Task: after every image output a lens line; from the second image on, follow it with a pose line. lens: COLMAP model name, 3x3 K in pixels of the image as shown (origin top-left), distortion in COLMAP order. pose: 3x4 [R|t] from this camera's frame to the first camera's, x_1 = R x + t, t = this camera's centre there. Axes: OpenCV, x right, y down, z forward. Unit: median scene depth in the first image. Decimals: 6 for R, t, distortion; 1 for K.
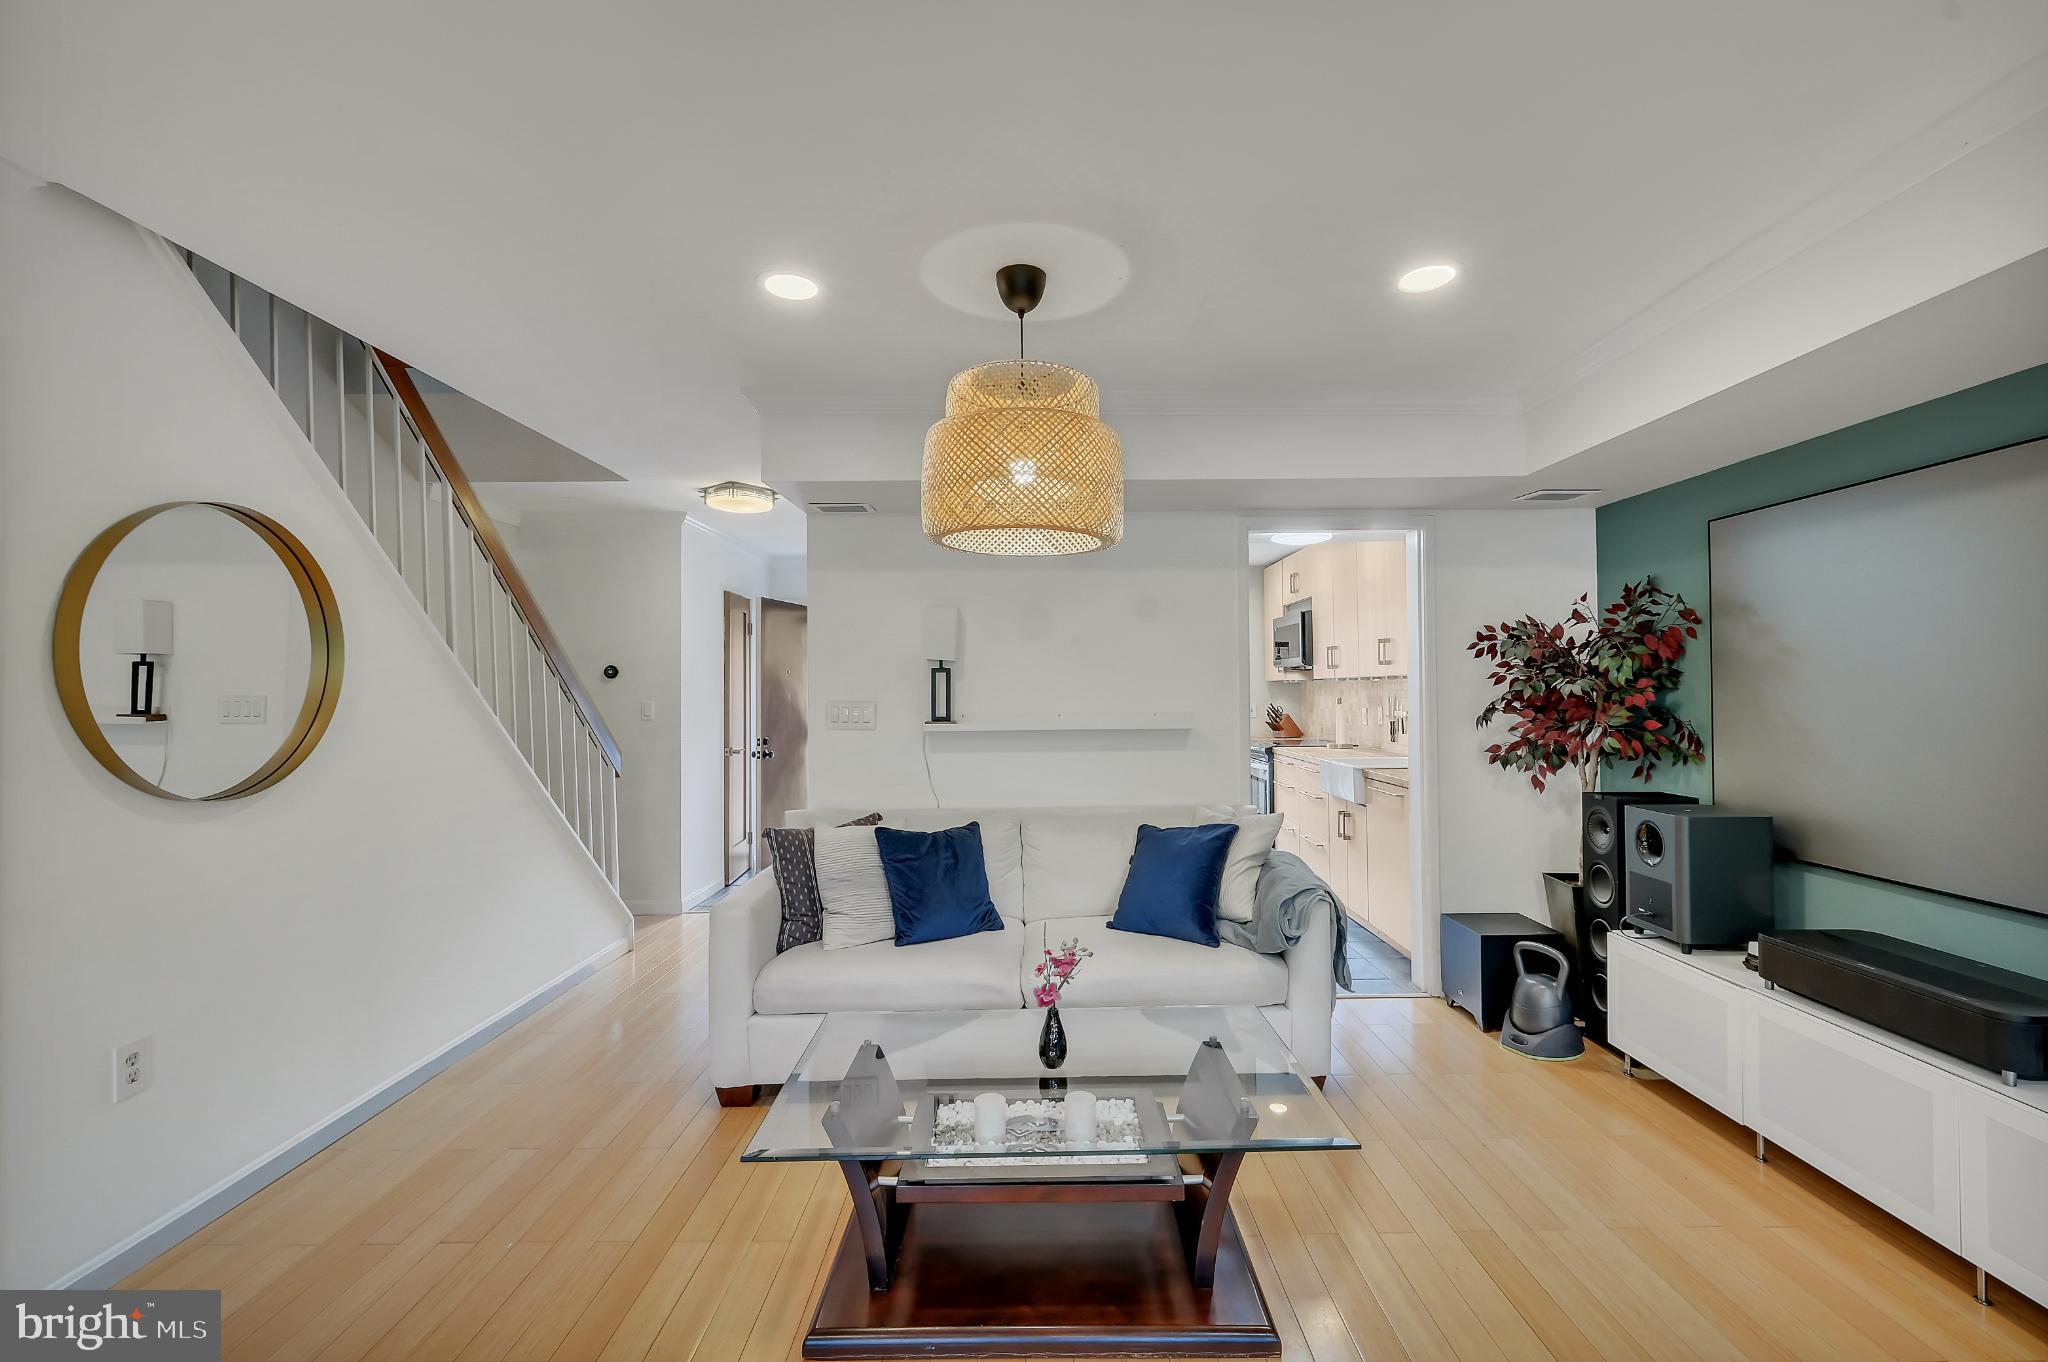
lens RADIAL K [[918.6, 0, 1024.0], [0, 918.6, 681.0], [0, 0, 1]] dist [0.001655, 0.000011]
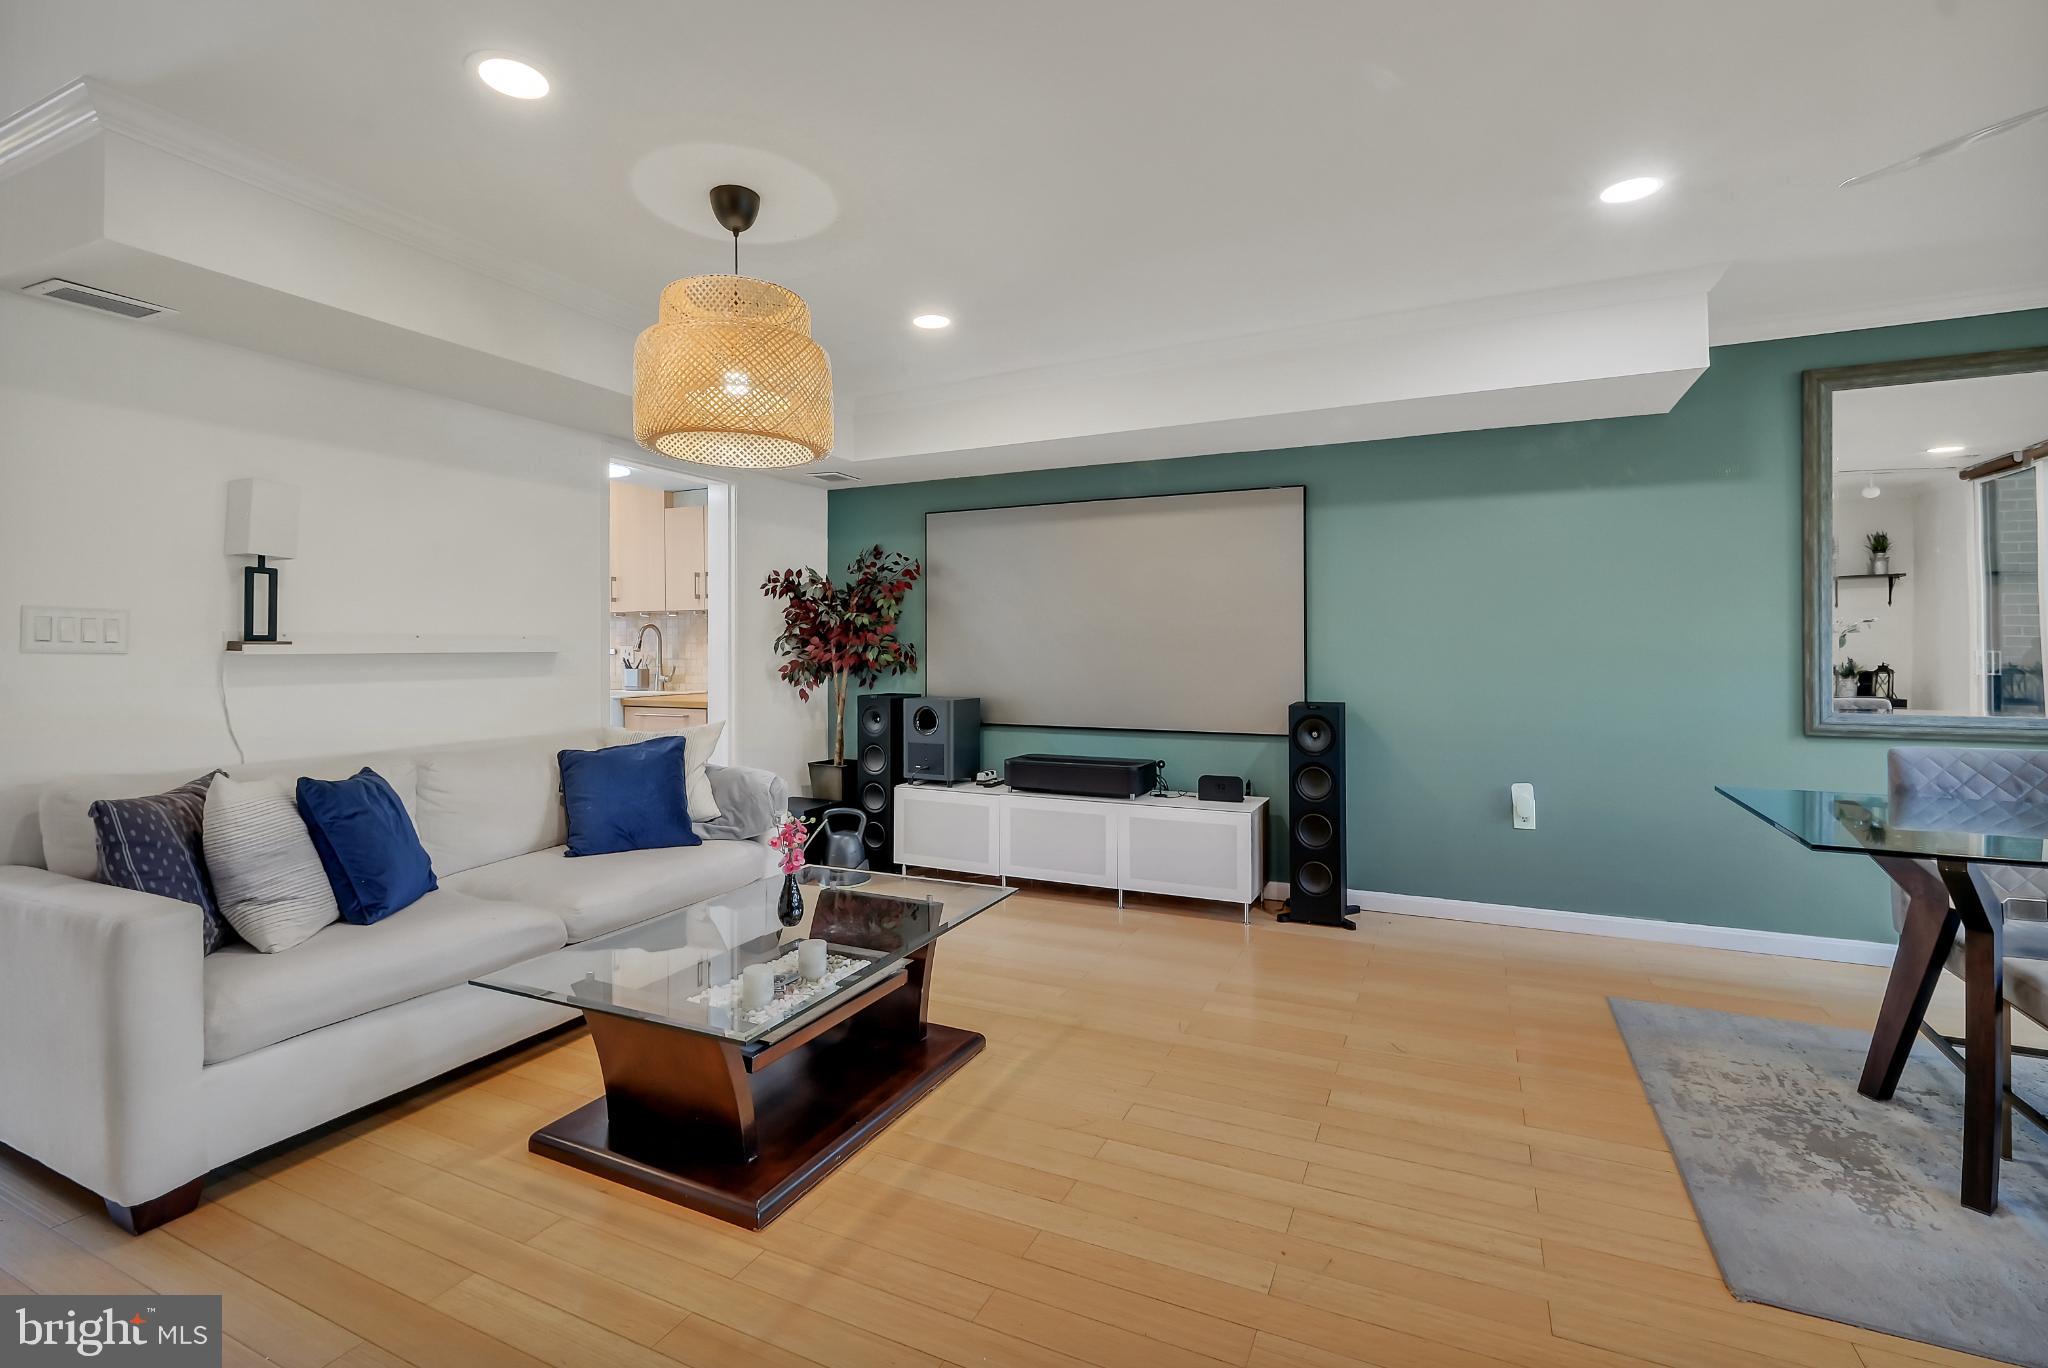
lens RADIAL K [[941.4, 0, 1023.9], [0, 941.4, 650.5], [0, 0, 1]] dist [0.000268, -0.000054]
pose [[0.433425, 0.005268, 0.901174, -0.571624], [-0.010680, 0.999943, -0.000709, 0.051884], [-0.901126, -0.009317, 0.433456, 0.161180]]
